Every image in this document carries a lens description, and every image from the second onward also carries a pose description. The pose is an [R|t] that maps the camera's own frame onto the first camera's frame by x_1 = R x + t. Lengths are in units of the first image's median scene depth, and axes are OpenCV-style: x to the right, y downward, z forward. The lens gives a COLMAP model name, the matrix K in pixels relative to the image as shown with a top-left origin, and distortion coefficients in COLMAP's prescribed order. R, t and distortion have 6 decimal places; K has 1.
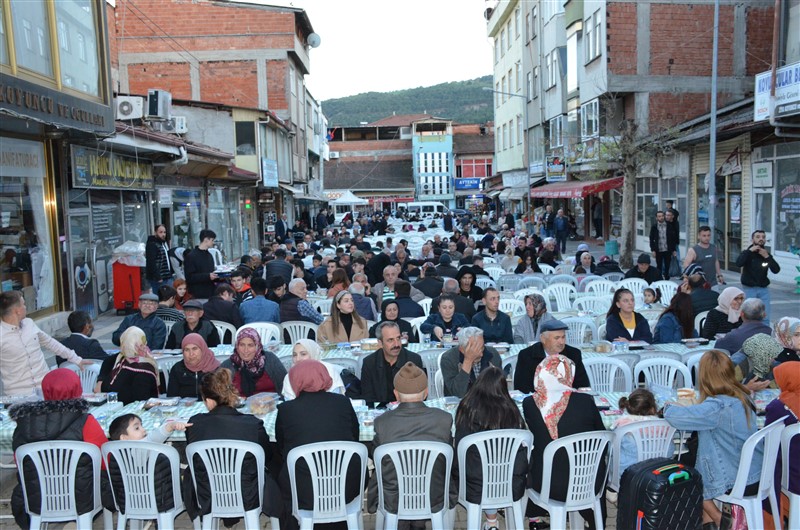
lens RADIAL K [[757.1, 0, 412.8], [0, 757.1, 263.0], [0, 0, 1]] dist [-0.001211, 0.000000]
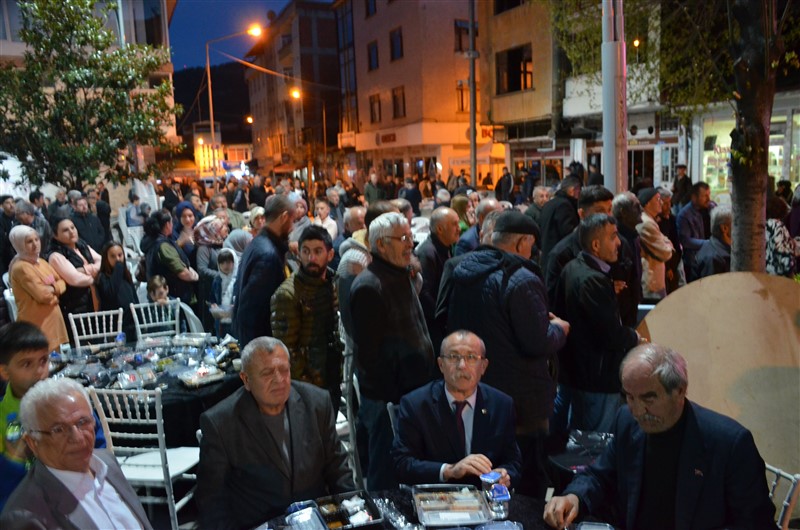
lens RADIAL K [[757.1, 0, 399.4], [0, 757.1, 263.9], [0, 0, 1]] dist [-0.001211, 0.000000]
pose [[0.949259, -0.047264, 0.310922, -0.365905], [0.038038, 0.998639, 0.035677, 0.194772], [-0.312185, -0.022040, 0.949766, -2.108453]]
